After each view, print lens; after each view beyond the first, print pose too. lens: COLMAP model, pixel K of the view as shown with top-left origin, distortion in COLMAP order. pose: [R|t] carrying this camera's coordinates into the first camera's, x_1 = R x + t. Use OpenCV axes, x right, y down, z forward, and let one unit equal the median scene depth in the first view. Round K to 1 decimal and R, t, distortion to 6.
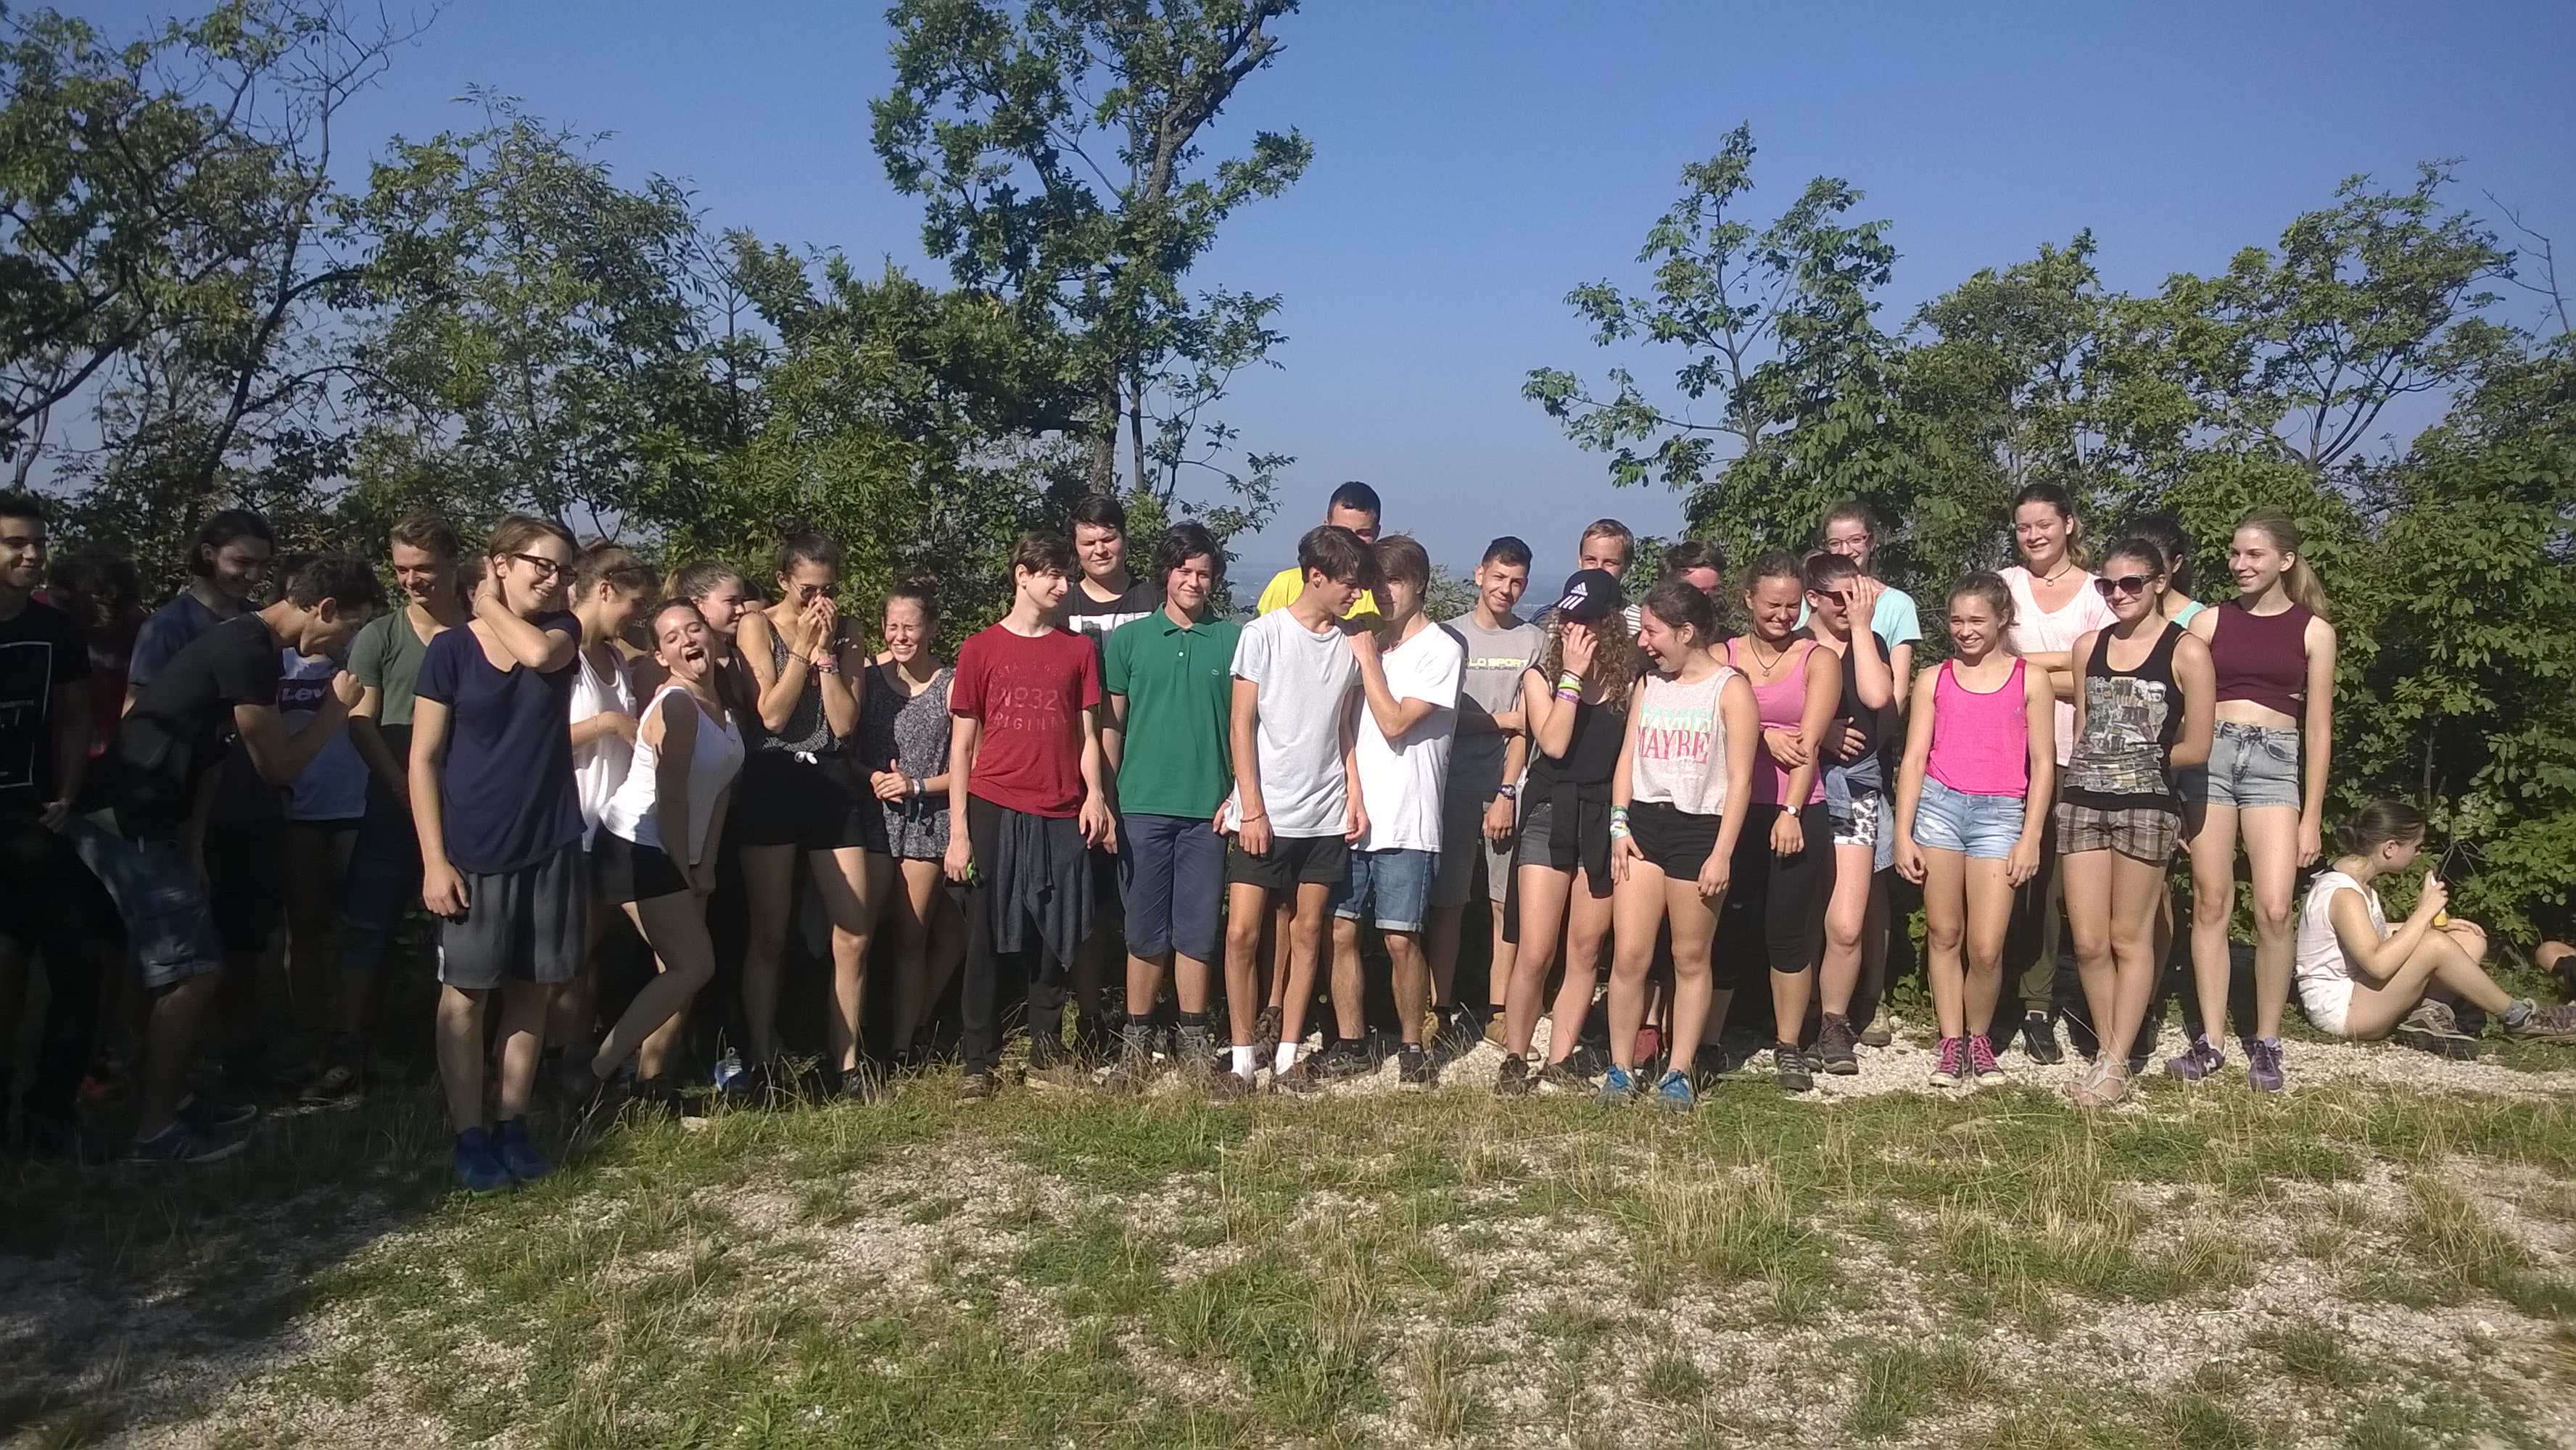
lens RADIAL K [[1883.5, 0, 1288.0], [0, 1883.5, 725.0], [0, 0, 1]] dist [0.051245, -0.137165]
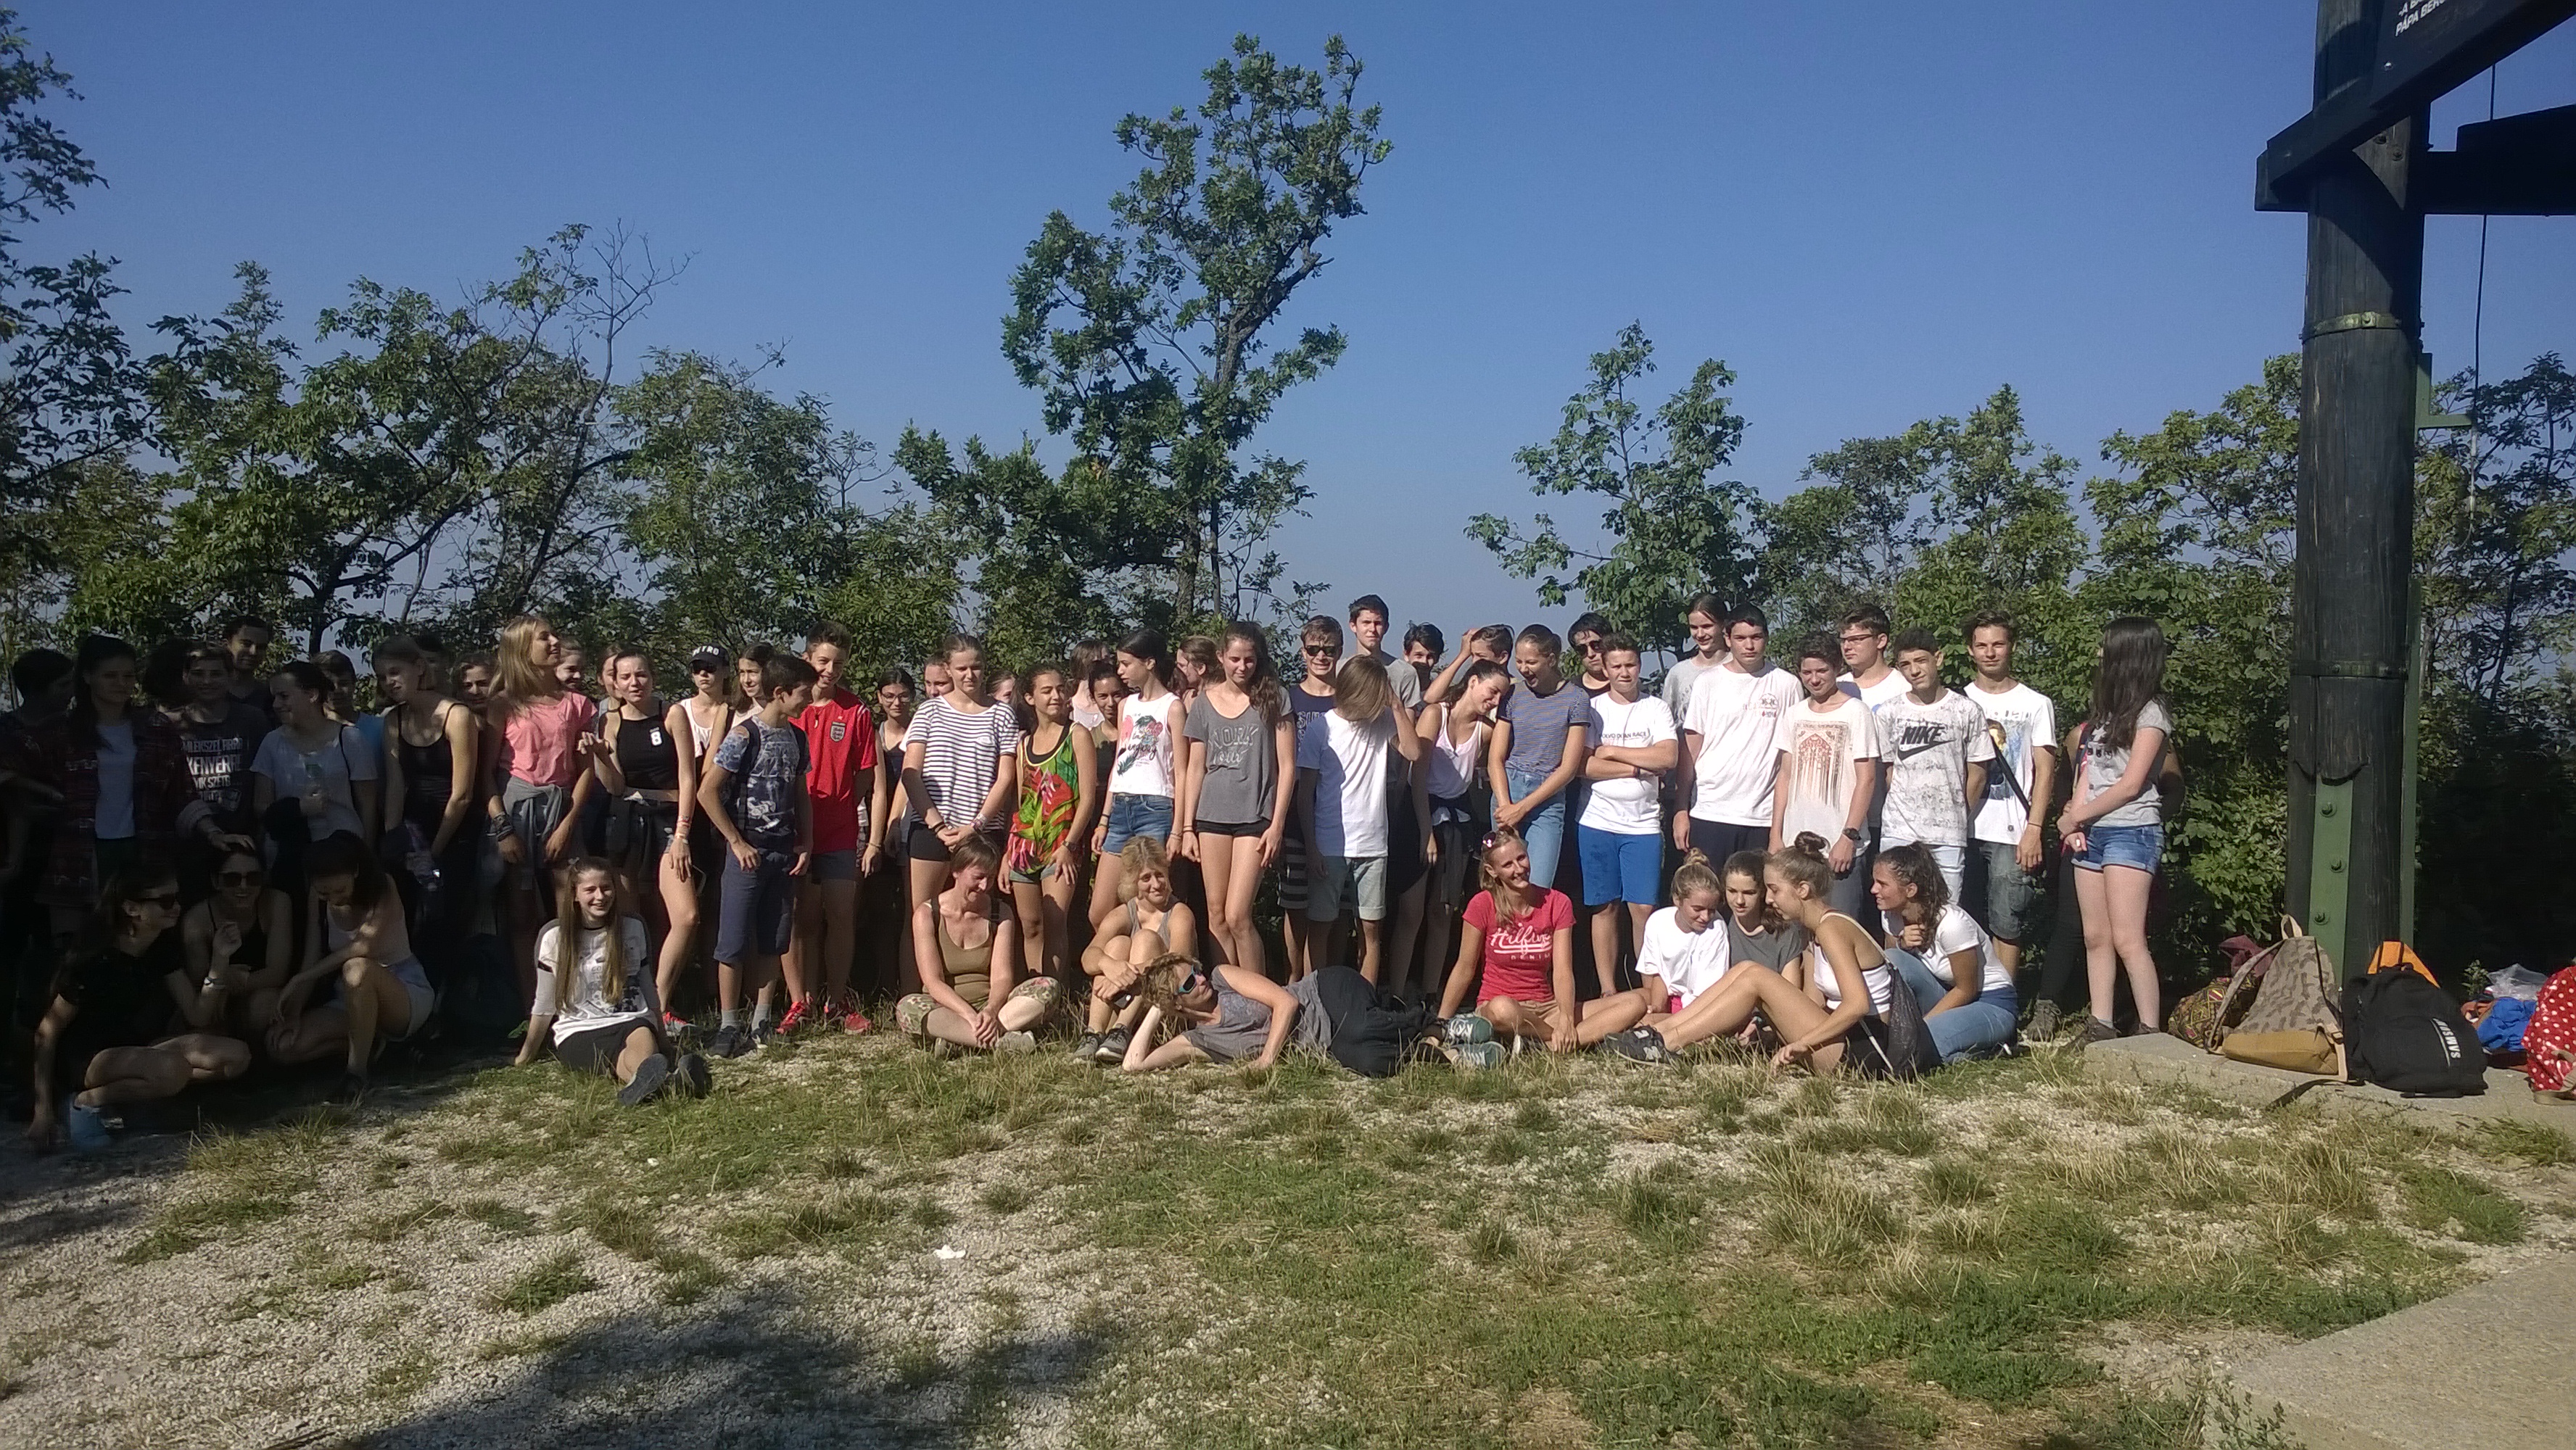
lens RADIAL K [[1844.3, 0, 1283.4], [0, 1844.3, 735.2], [0, 0, 1]] dist [0.065614, -0.116898]
pose [[0.985994, 0.003056, -0.166753, 0.184010], [-0.011703, 0.998635, -0.050899, 0.021517], [0.166370, 0.052137, 0.984684, -0.212503]]
